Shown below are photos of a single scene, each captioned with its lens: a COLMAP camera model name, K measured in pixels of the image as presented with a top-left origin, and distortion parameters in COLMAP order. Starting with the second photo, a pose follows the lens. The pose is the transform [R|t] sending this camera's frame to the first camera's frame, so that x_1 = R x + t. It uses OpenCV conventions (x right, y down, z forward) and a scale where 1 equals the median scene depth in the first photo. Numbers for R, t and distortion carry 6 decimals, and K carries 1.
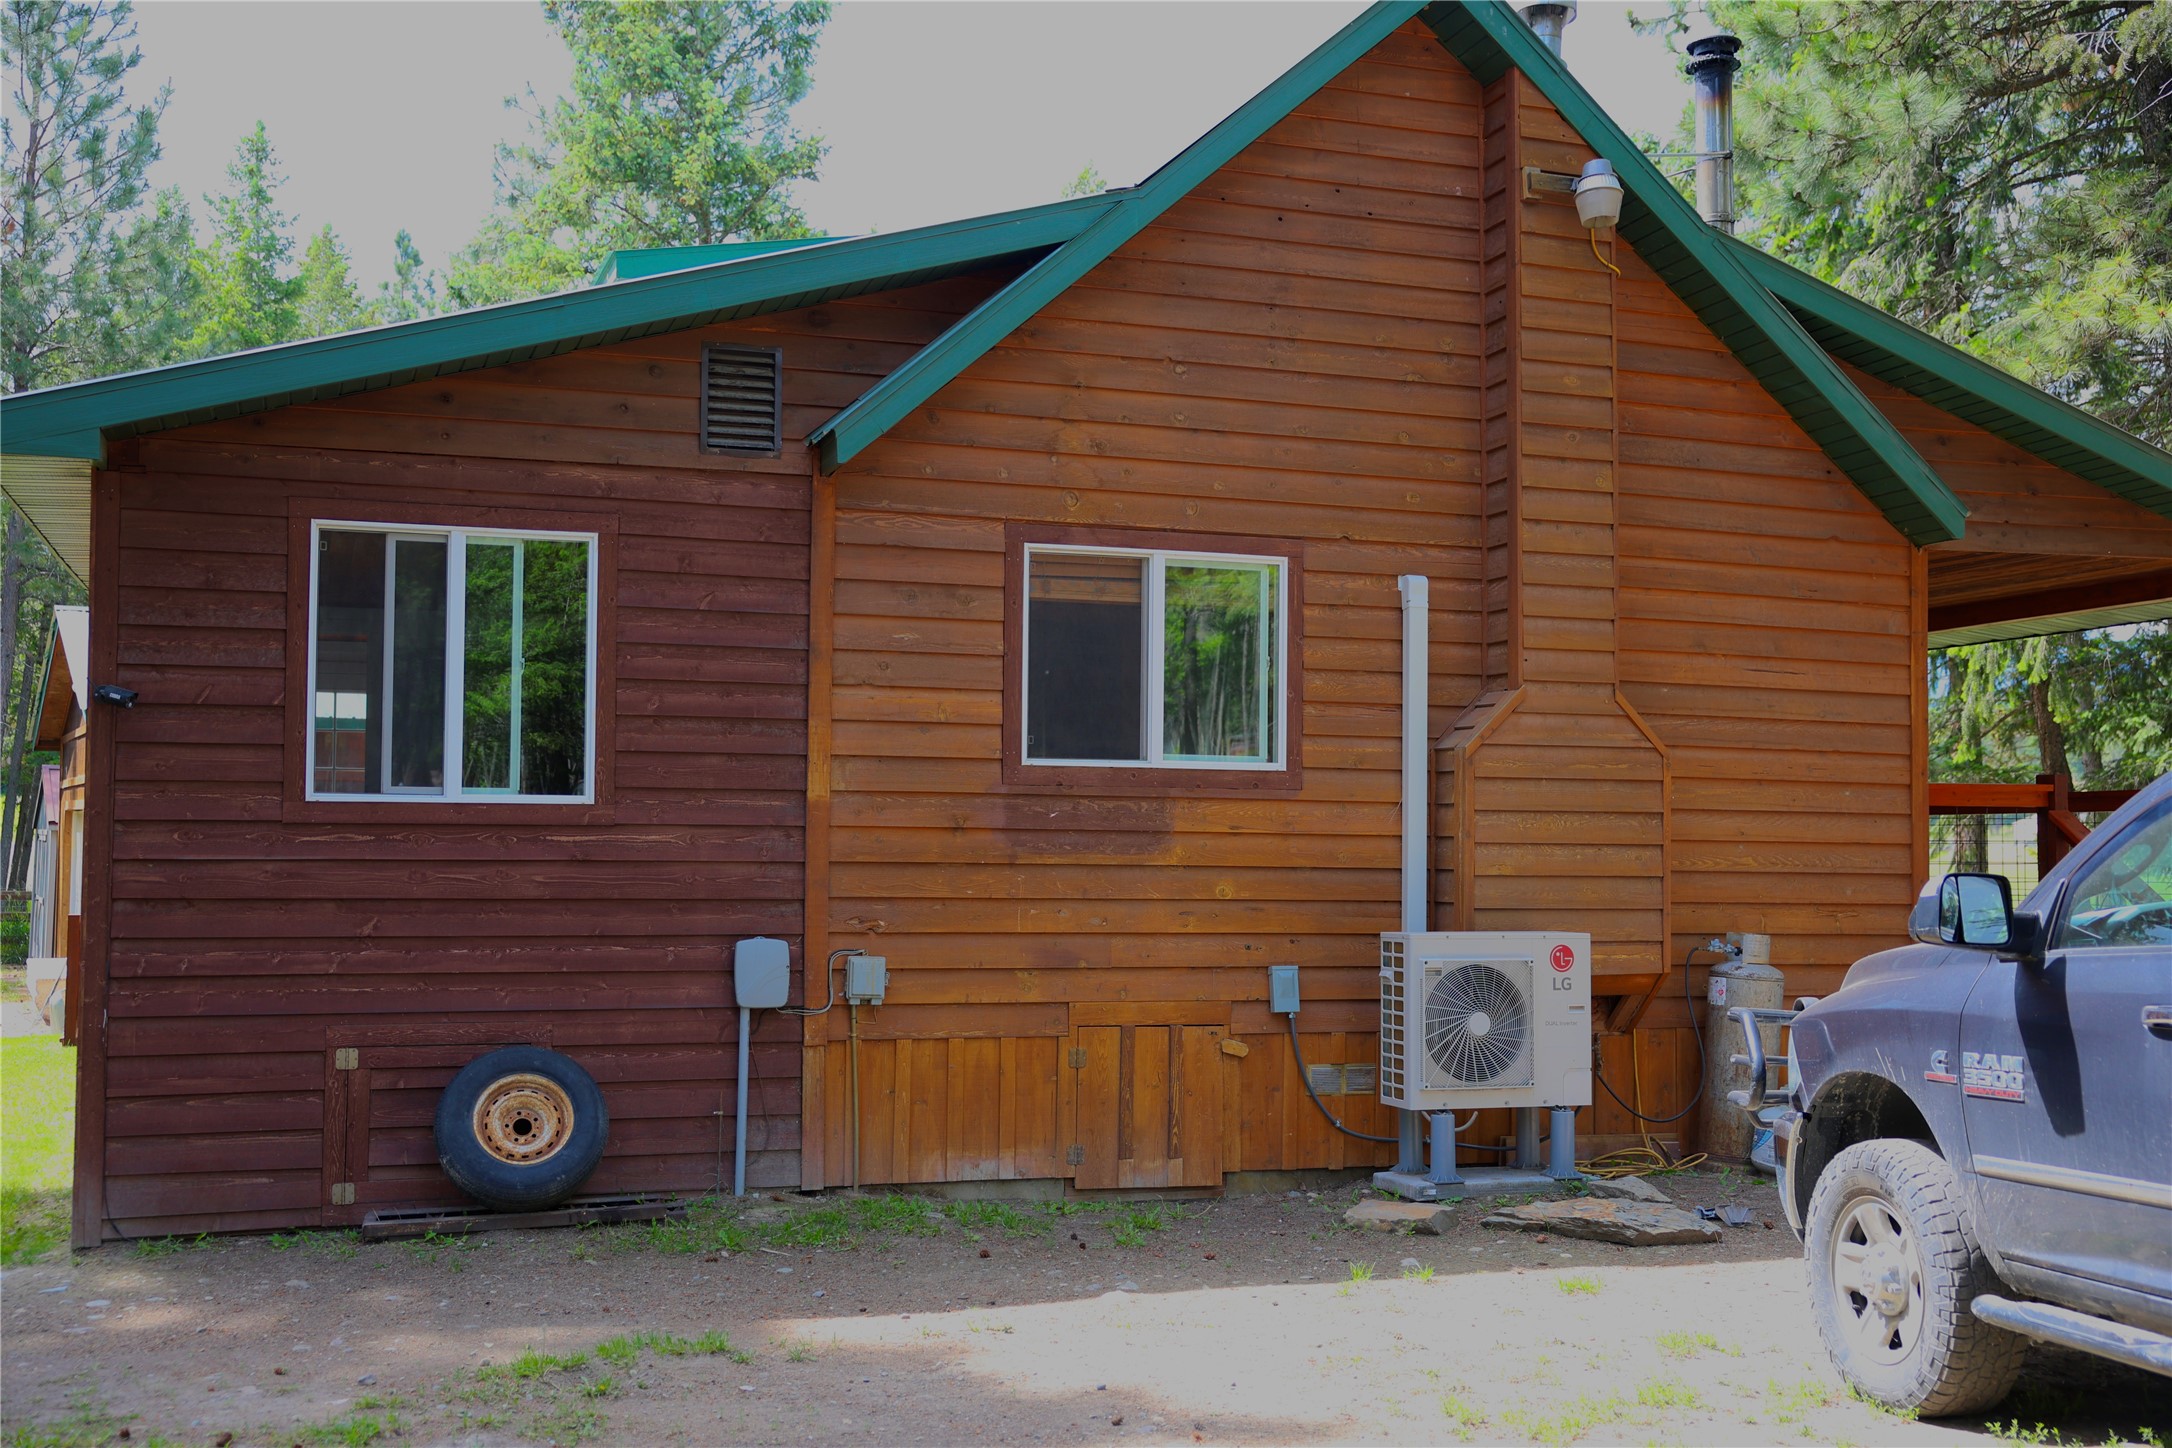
lens RADIAL K [[2265.7, 0, 1092.5], [0, 2265.7, 736.5], [0, 0, 1]] dist [0.009459, 0.000000]
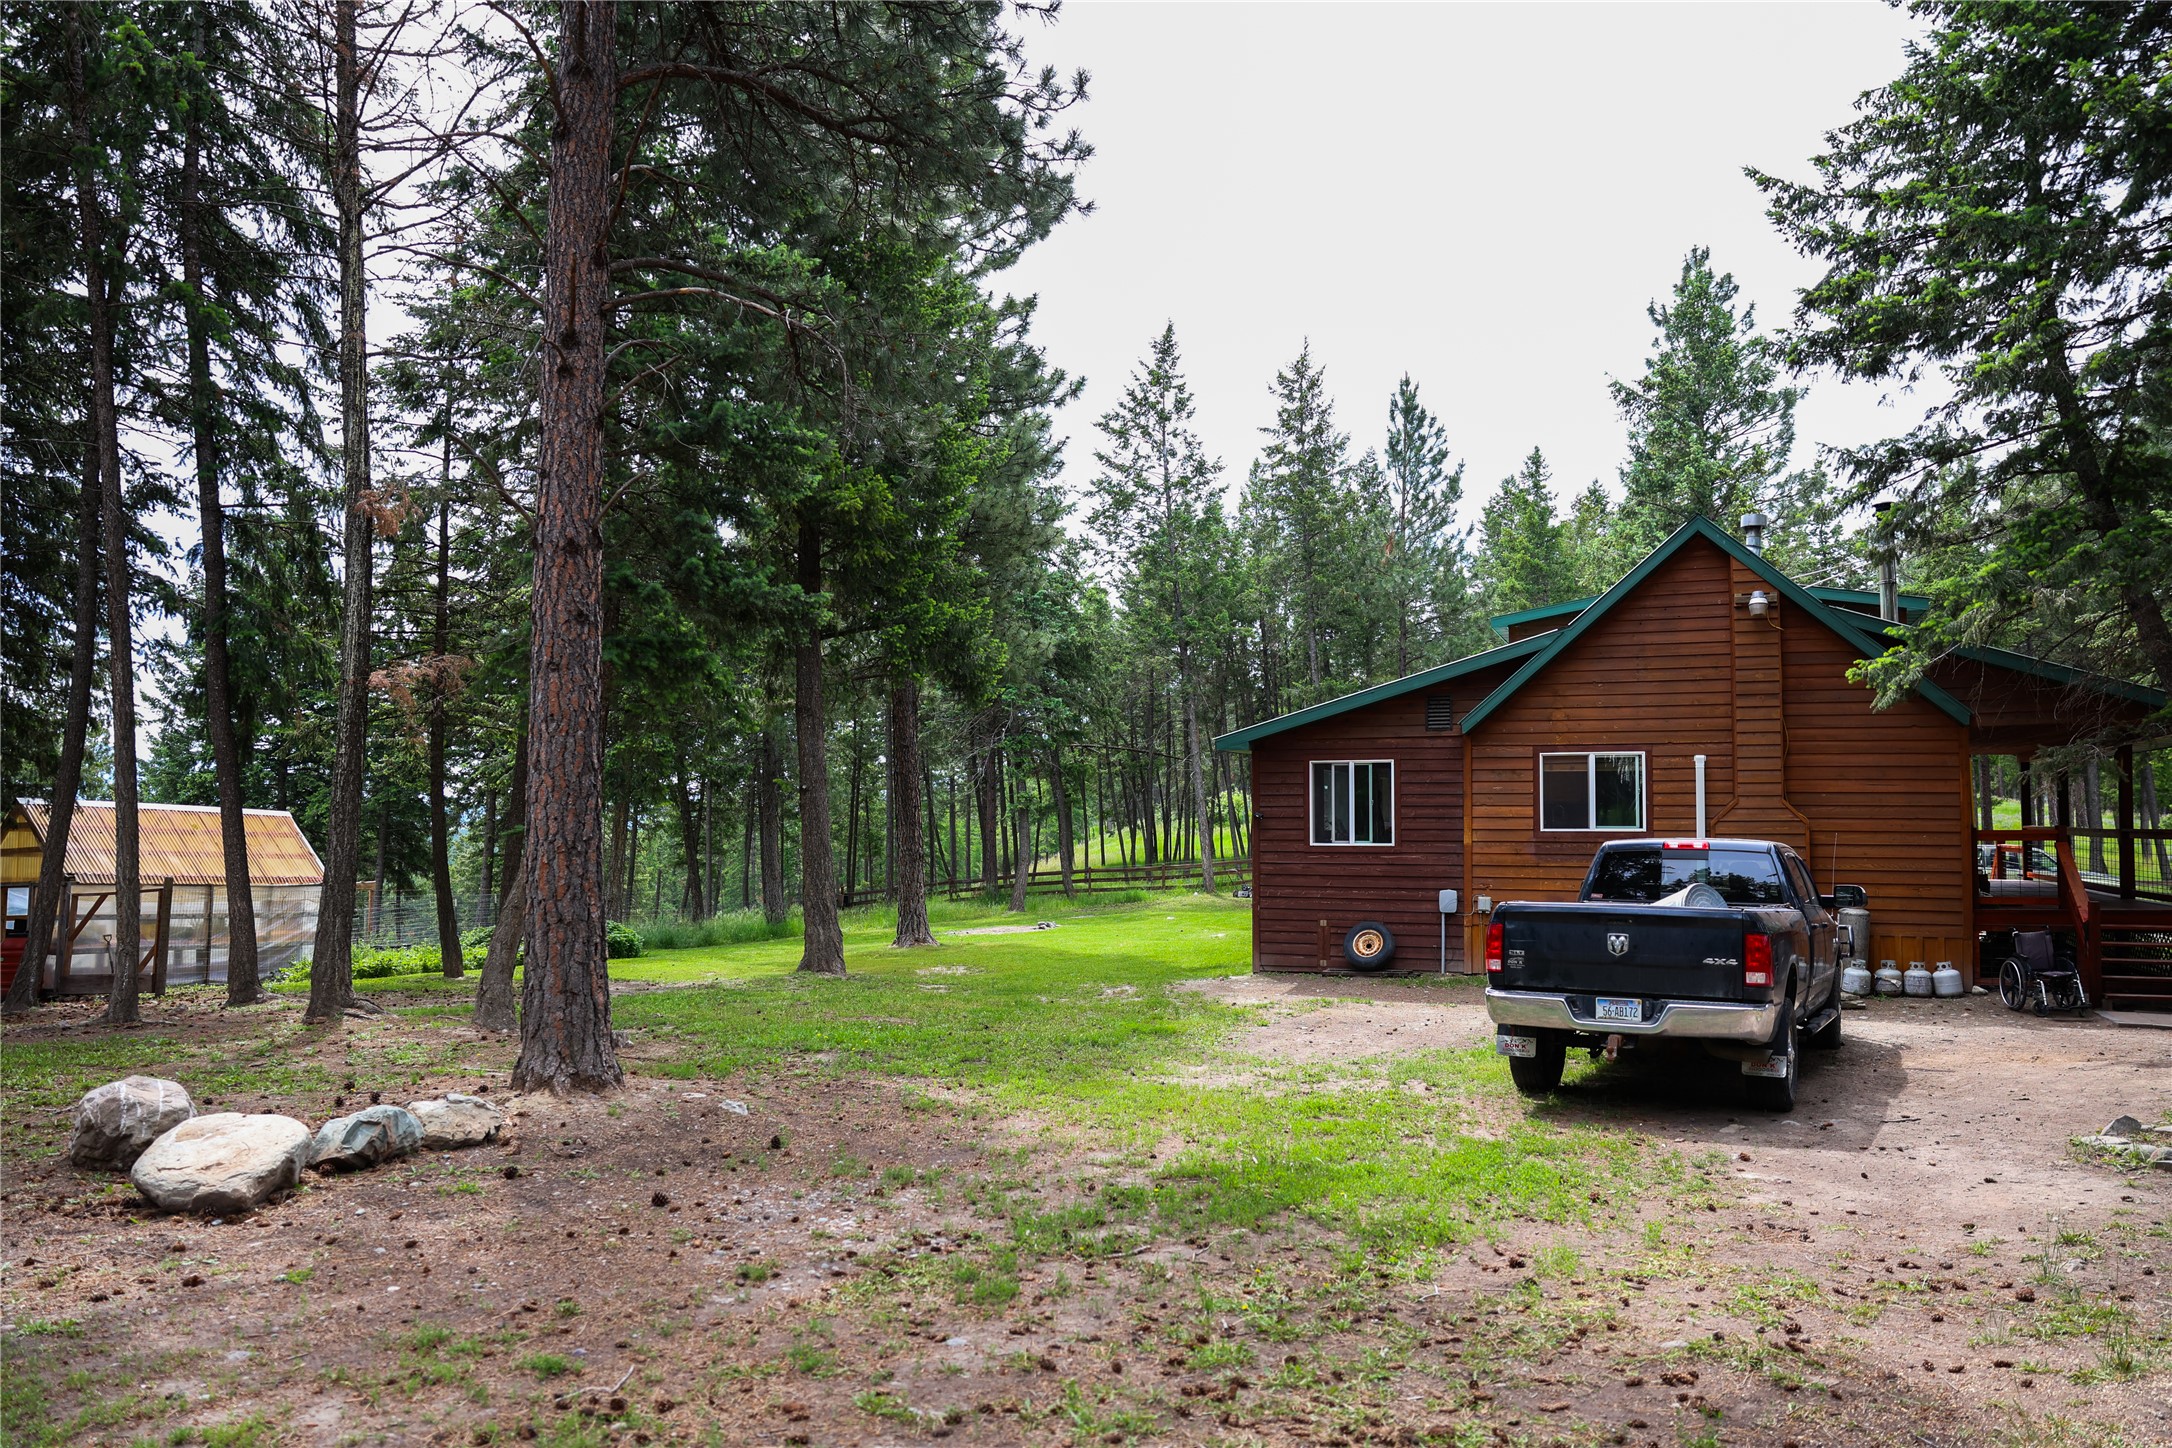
lens RADIAL K [[1505.4, 0, 1115.0], [0, 1505.4, 744.5], [0, 0, 1]] dist [-0.073305, 0.044465]
pose [[0.749745, -0.037211, -0.660679, 0.808592], [0.038997, 0.999167, -0.012022, -0.093760], [0.660576, -0.016751, 0.750572, -0.758405]]
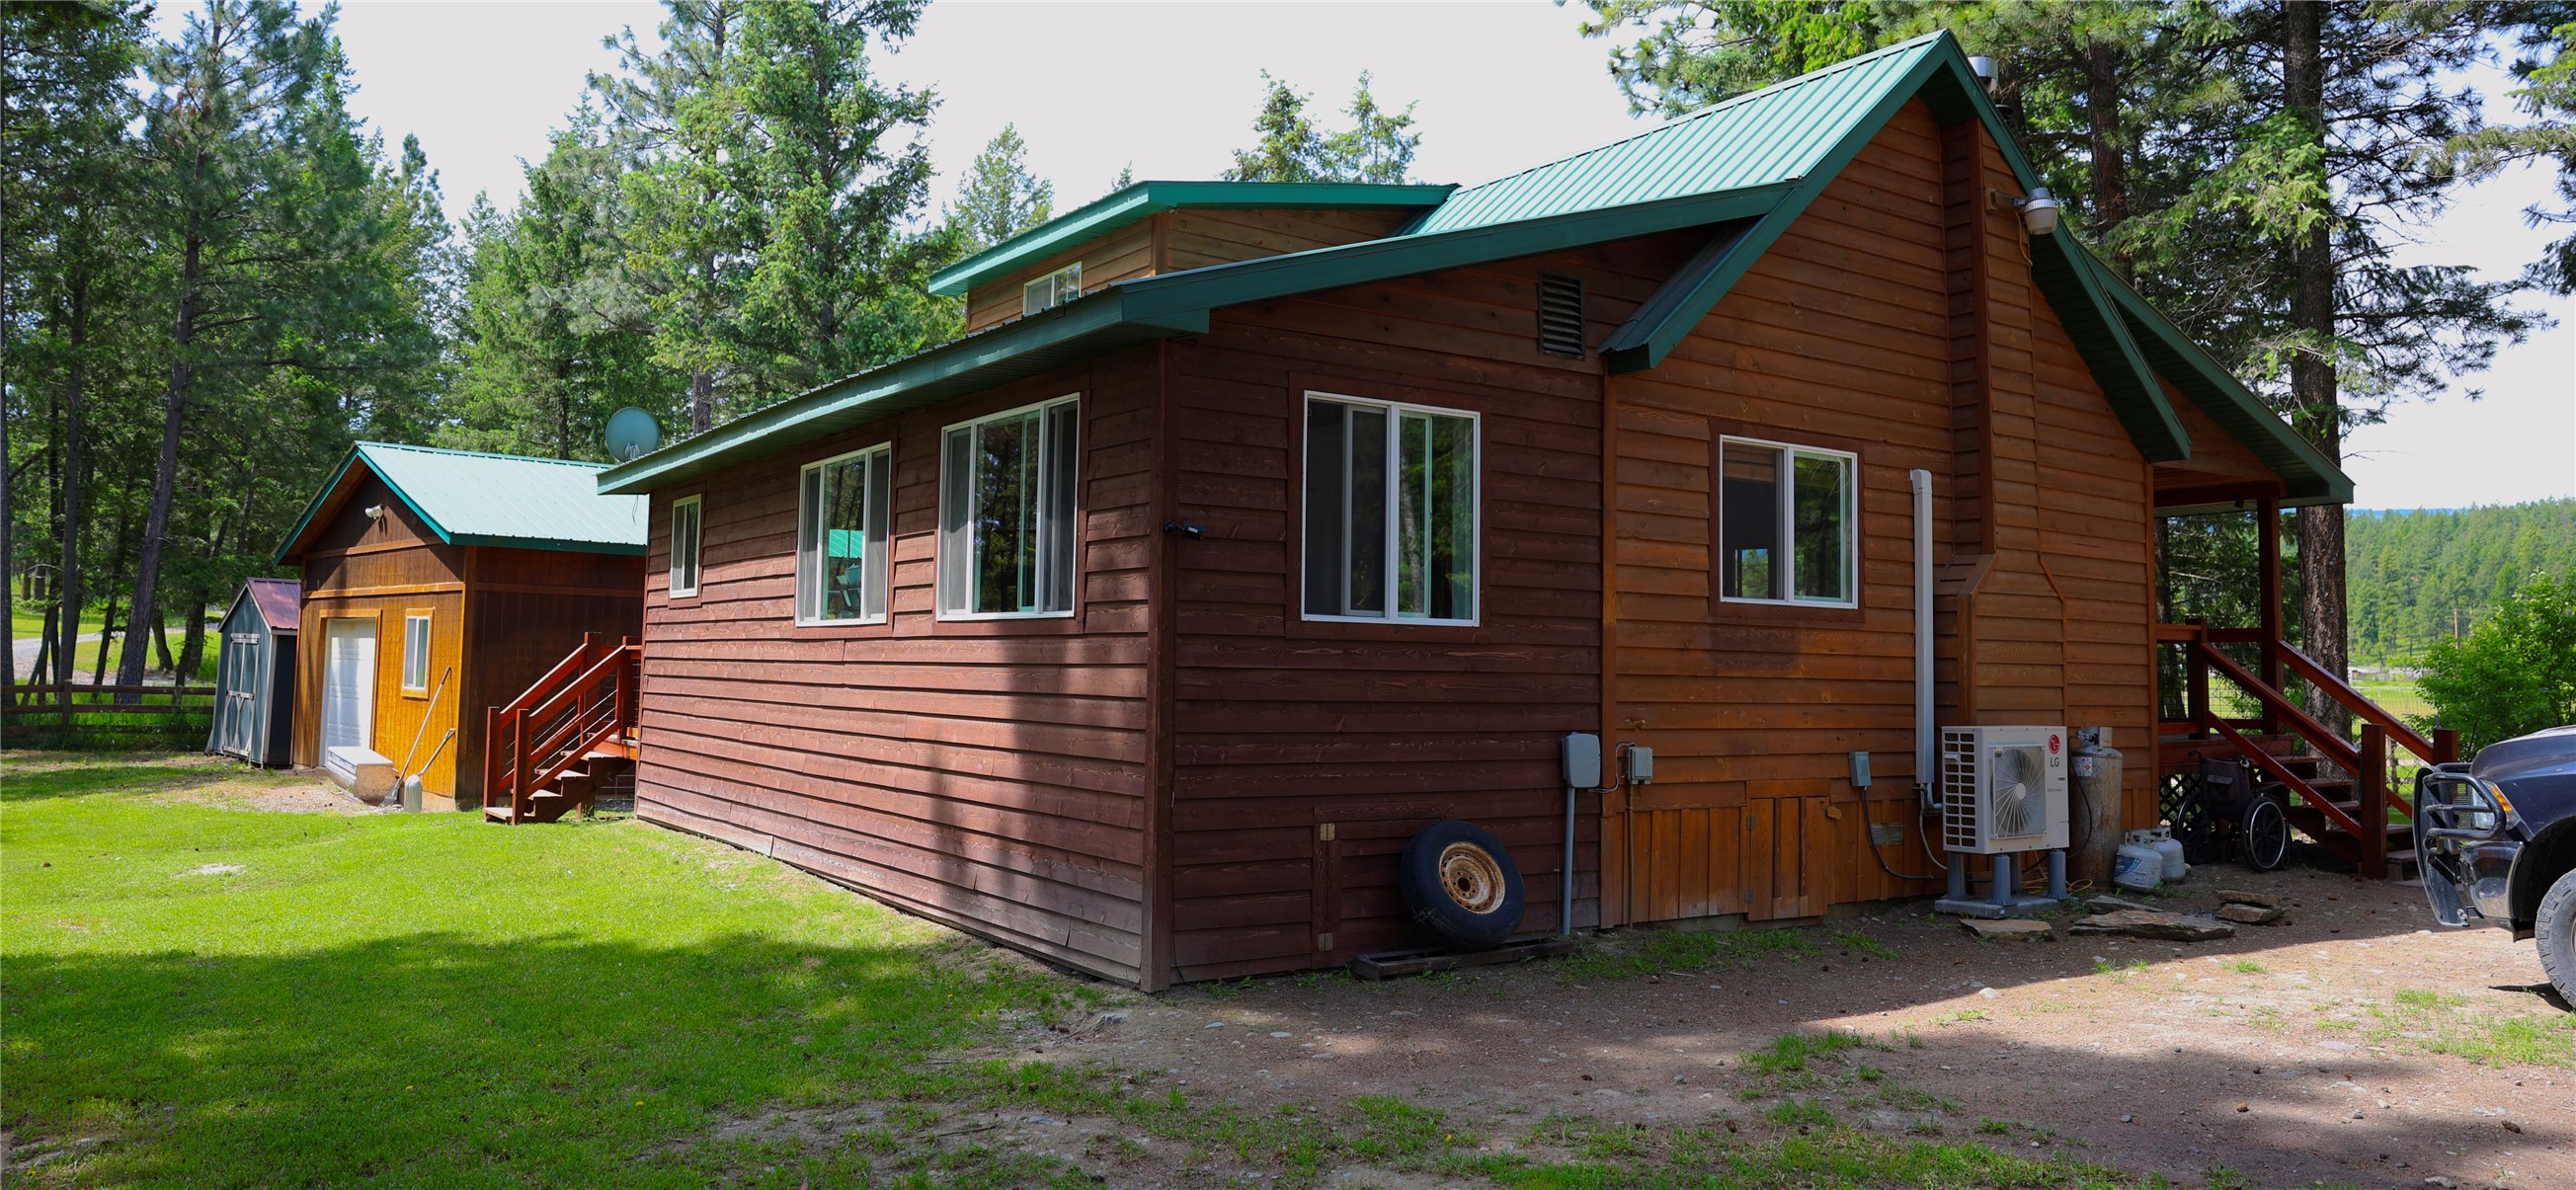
lens RADIAL K [[1749.8, 0, 1292.4], [0, 1749.8, 504.8], [0, 0, 1]] dist [-0.090012, 0.012895]
pose [[0.965399, 0.035128, 0.258400, -0.532487], [-0.024571, 0.998731, -0.043972, 0.006910], [-0.259616, 0.036101, 0.965037, 0.080845]]
